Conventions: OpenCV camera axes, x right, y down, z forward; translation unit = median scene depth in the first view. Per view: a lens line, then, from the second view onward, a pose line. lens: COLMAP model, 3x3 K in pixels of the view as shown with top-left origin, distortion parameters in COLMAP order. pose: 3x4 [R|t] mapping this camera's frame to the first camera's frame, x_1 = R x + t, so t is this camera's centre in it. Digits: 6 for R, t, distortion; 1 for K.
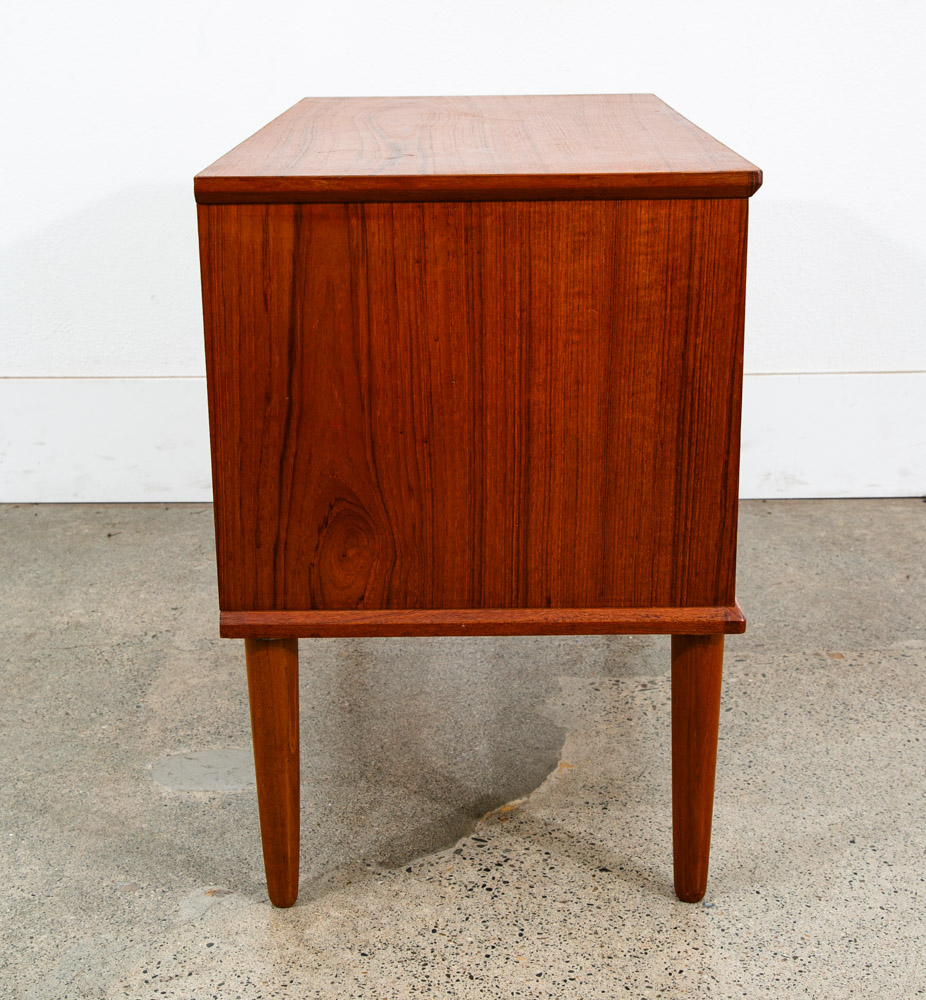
lens RADIAL K [[1608.1, 0, 464.6], [0, 1608.1, 463.9], [0, 0, 1]] dist [0.078189, 0.000000]
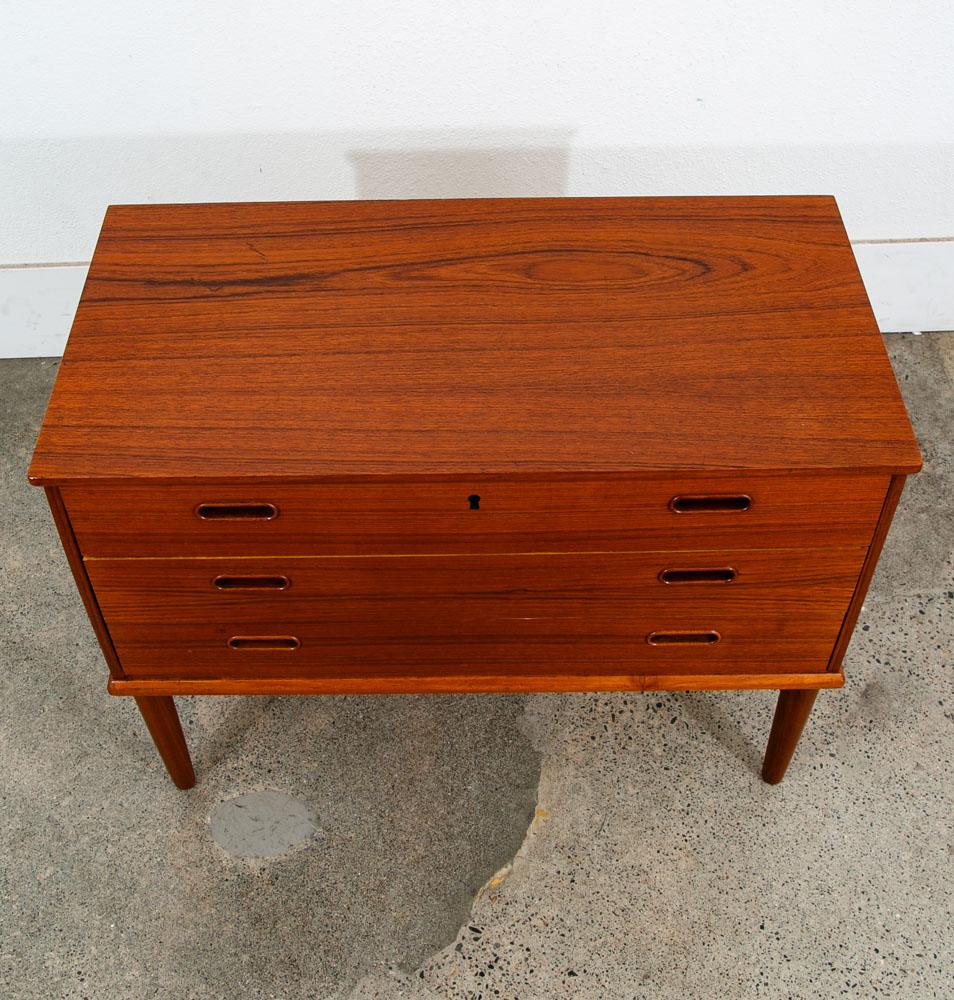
lens RADIAL K [[1291.5, 0, 463.4], [0, 1291.5, 464.2], [0, 0, 1]] dist [-0.065537, 0.000000]
pose [[0.999661, -0.023610, 0.010995, -0.002425], [0.015203, 0.871752, 0.489712, -0.551535], [-0.021148, -0.489379, 0.871815, 0.274162]]
